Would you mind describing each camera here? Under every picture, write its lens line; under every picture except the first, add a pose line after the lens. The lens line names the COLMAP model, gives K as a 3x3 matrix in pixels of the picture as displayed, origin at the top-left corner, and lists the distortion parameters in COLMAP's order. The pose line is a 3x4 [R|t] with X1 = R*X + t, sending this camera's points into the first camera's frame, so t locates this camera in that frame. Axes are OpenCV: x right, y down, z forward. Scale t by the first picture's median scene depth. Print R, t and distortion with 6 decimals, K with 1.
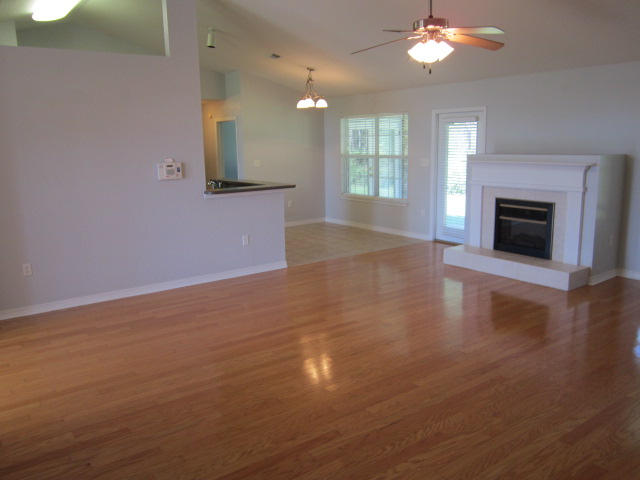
lens RADIAL K [[523.8, 0, 320.0], [0, 523.8, 240.0], [0, 0, 1]] dist [-0.059461, 0.020212]
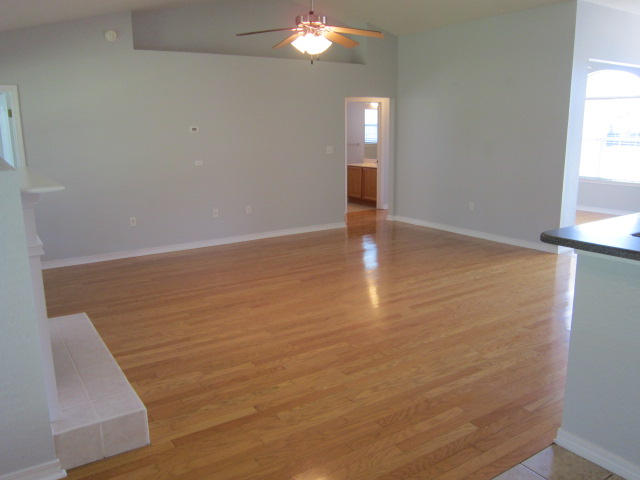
lens RADIAL K [[523.8, 0, 320.0], [0, 523.8, 240.0], [0, 0, 1]] dist [-0.059461, 0.020212]
pose [[-0.998397, 0.018287, 0.053556, 0.090251], [0.037395, 0.923491, 0.381792, -0.250426], [-0.042477, 0.383183, -0.922695, 1.370295]]
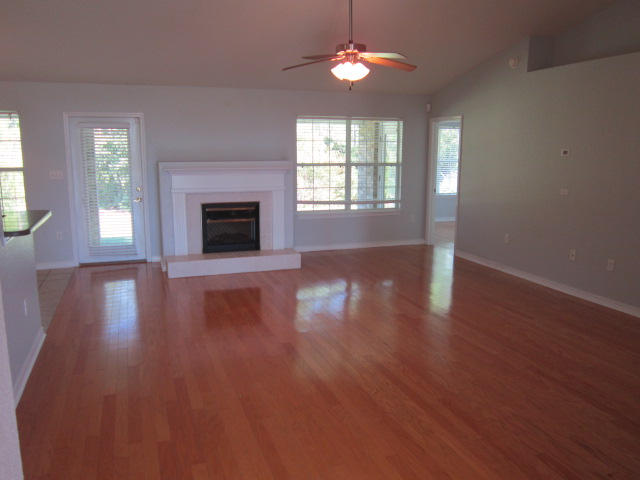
lens RADIAL K [[511.8, 0, 319.1], [0, 511.8, 259.6], [0, 0, 1]] dist [-0.036178, 0.004799]
pose [[0.280063, -0.189989, 0.940994, -0.589292], [0.165851, 0.975057, 0.147506, -0.084773], [-0.945547, 0.114753, 0.304587, 0.483869]]
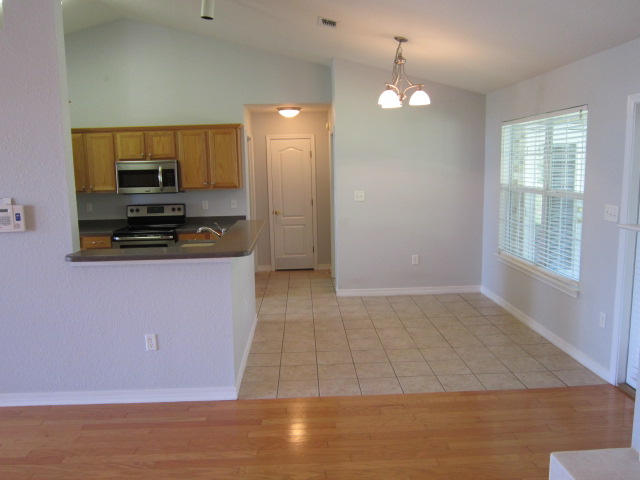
lens RADIAL K [[523.8, 0, 320.0], [0, 523.8, 240.0], [0, 0, 1]] dist [-0.059461, 0.020212]
pose [[0.826614, 0.085632, -0.556216, 0.309396], [-0.100514, 0.994928, 0.003797, -0.128804], [0.553720, 0.052769, 0.831029, 0.618298]]
